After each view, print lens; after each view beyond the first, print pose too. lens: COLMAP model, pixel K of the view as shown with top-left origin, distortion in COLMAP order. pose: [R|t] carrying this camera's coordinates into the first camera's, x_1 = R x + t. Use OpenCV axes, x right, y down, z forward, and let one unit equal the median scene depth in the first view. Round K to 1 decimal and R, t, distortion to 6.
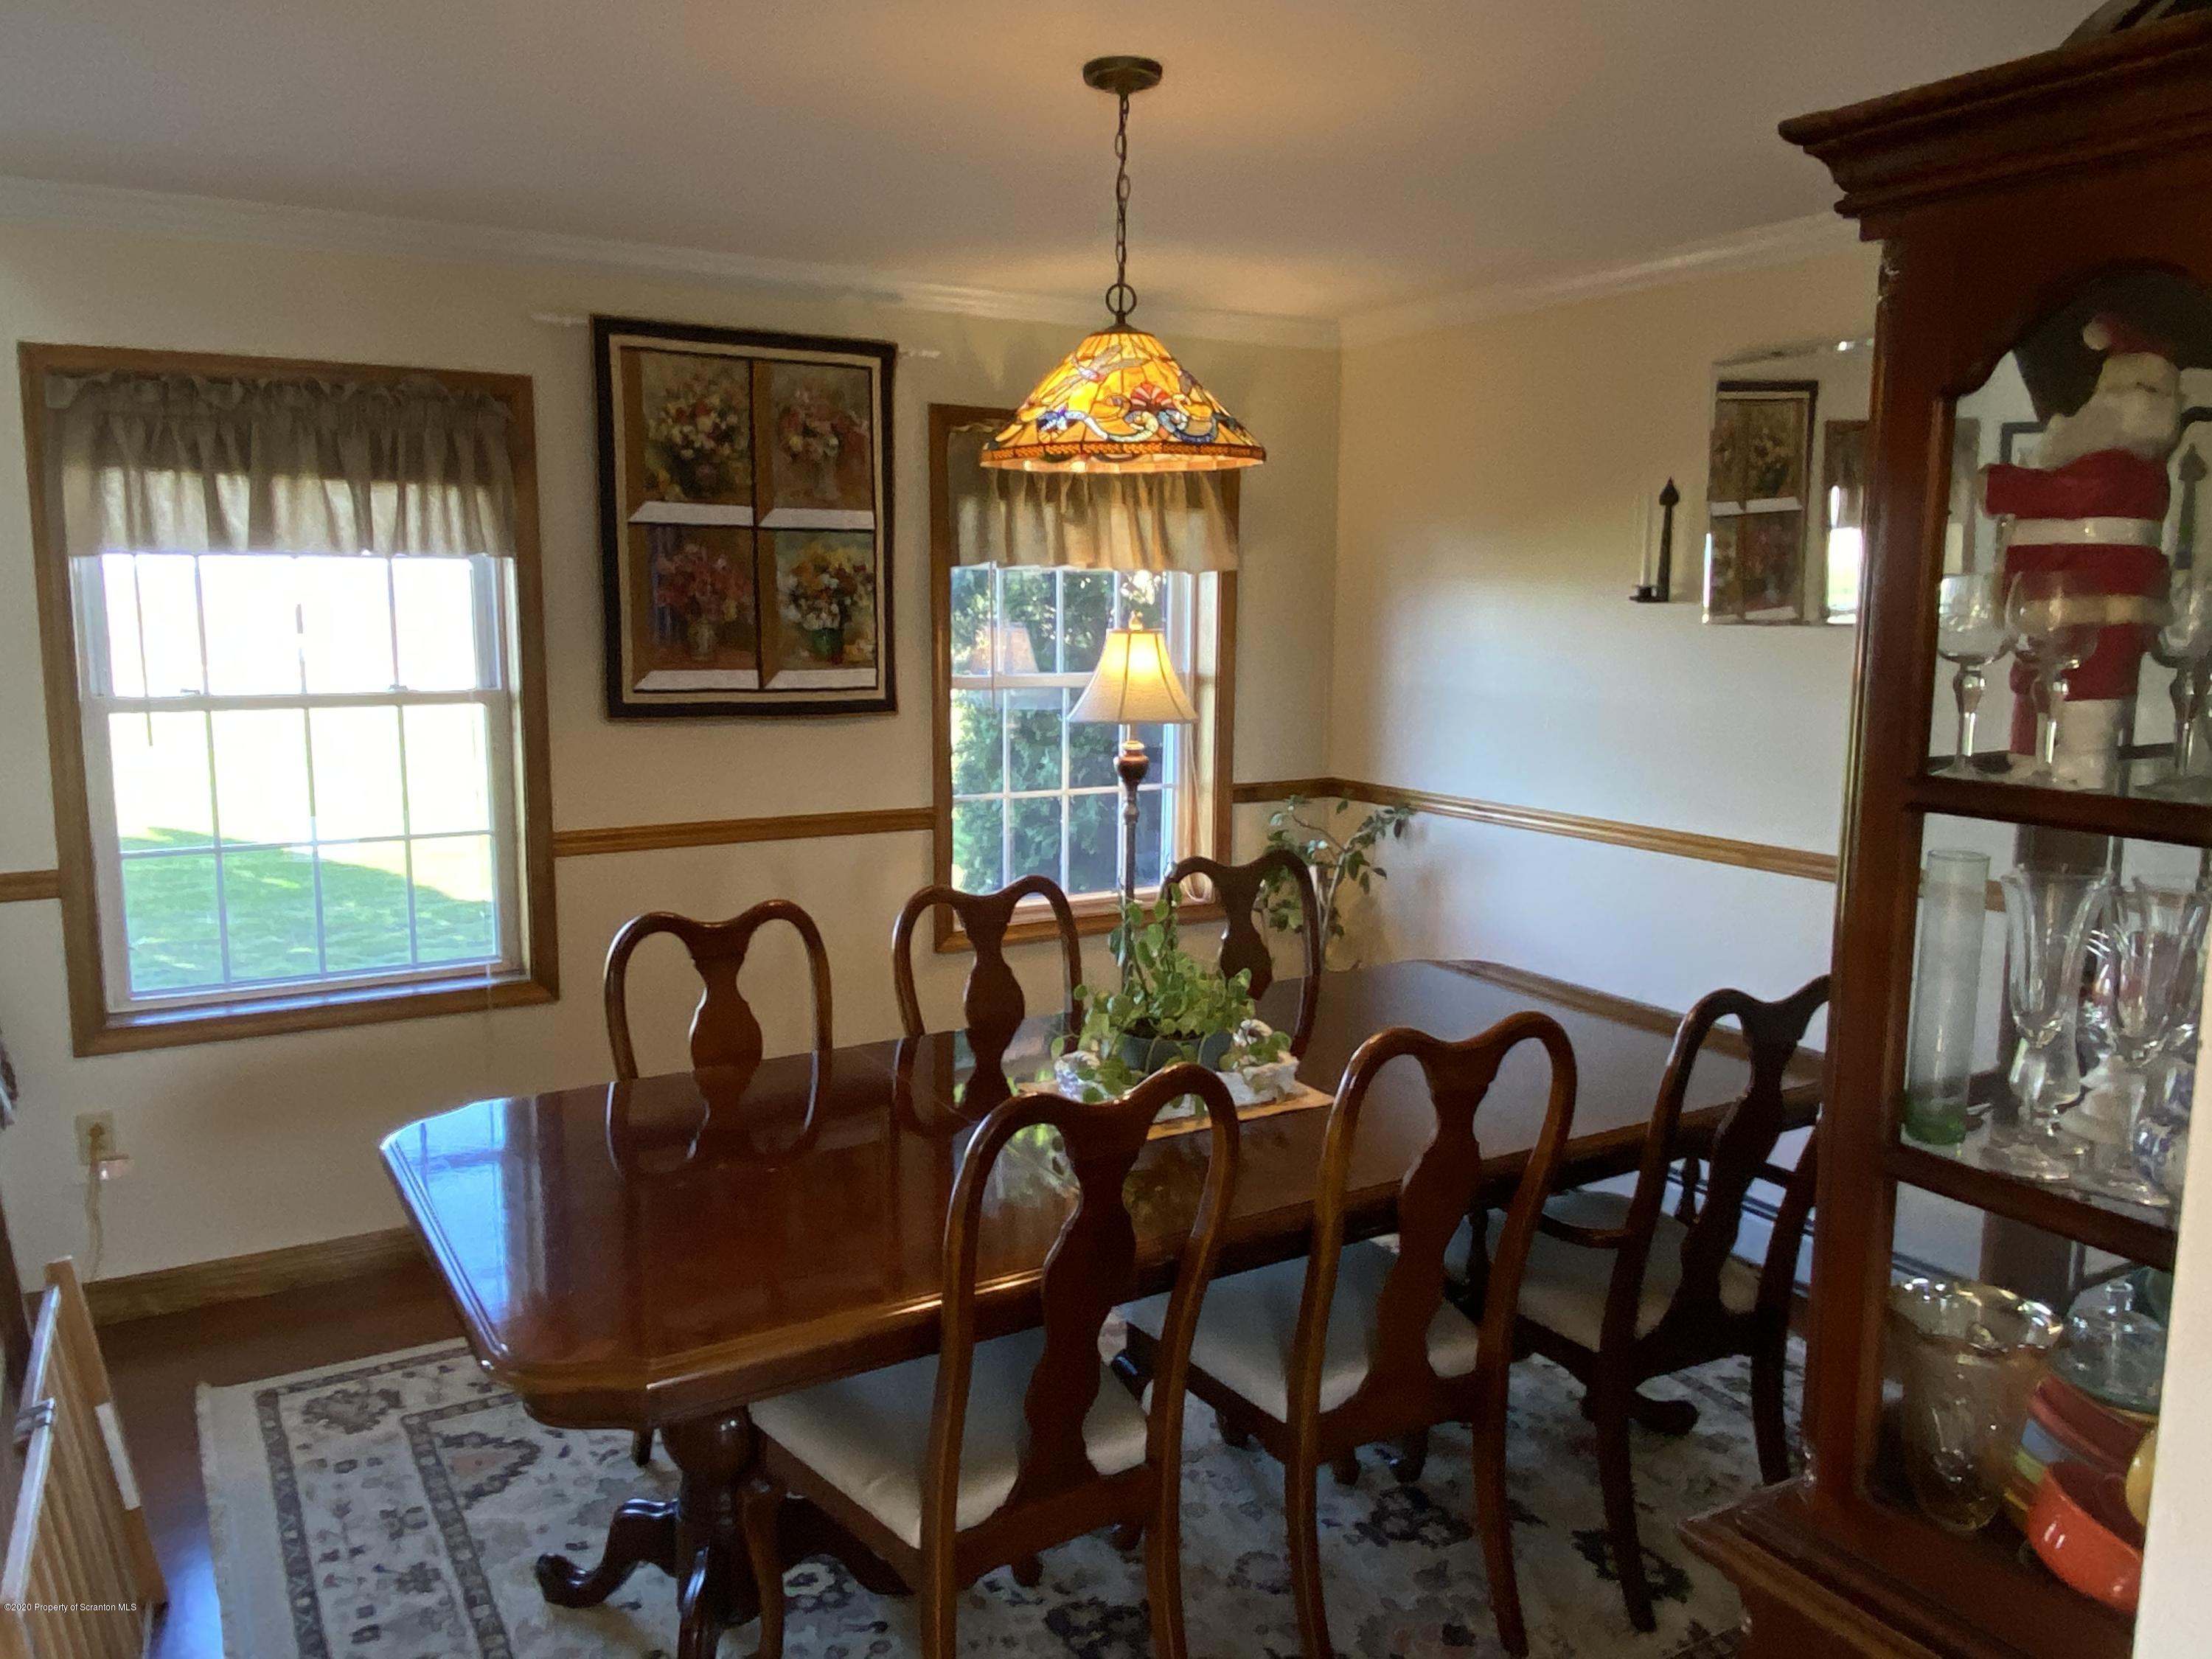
lens RADIAL K [[1620.7, 0, 1107.9], [0, 1620.7, 833.7], [0, 0, 1]] dist [0.001318, -0.002946]
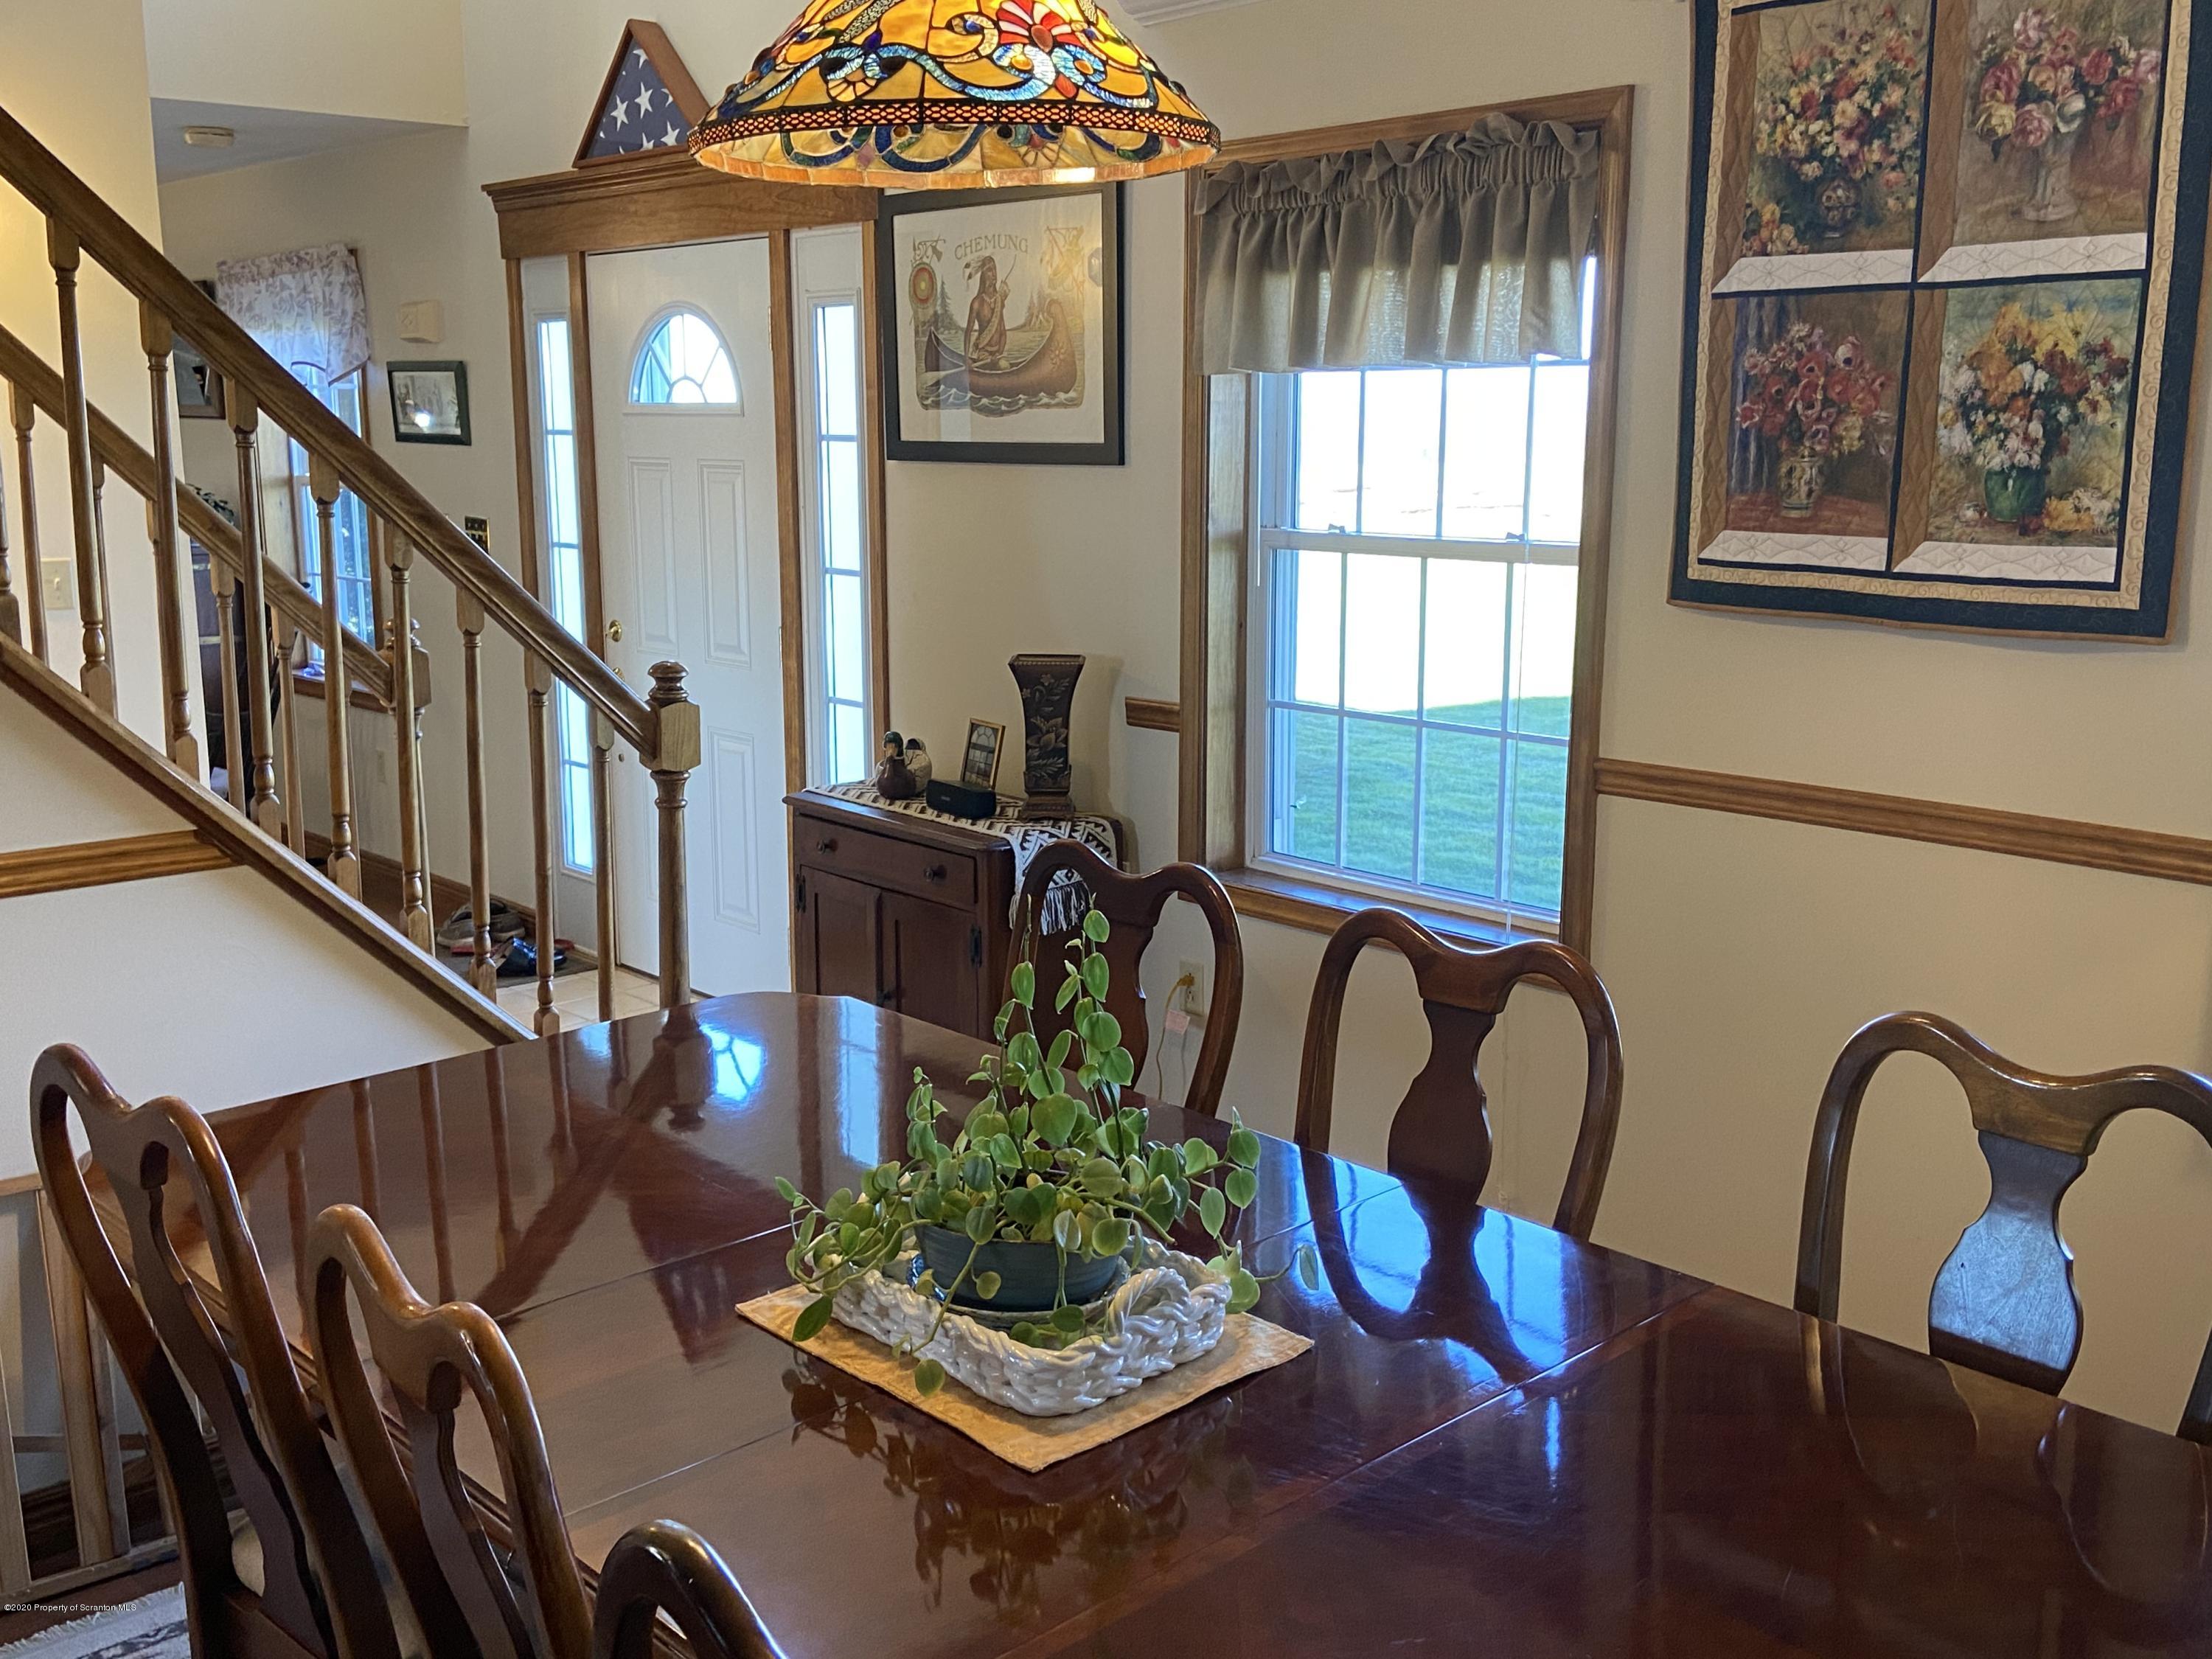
lens RADIAL K [[2124.1, 0, 1109.6], [0, 2124.1, 825.3], [0, 0, 1]] dist [0.047641, 0.000000]
pose [[0.203465, 0.168612, -0.964454, 0.483758], [-0.150160, 0.978779, 0.139438, -0.066795], [0.967499, 0.116451, 0.224467, 0.584068]]
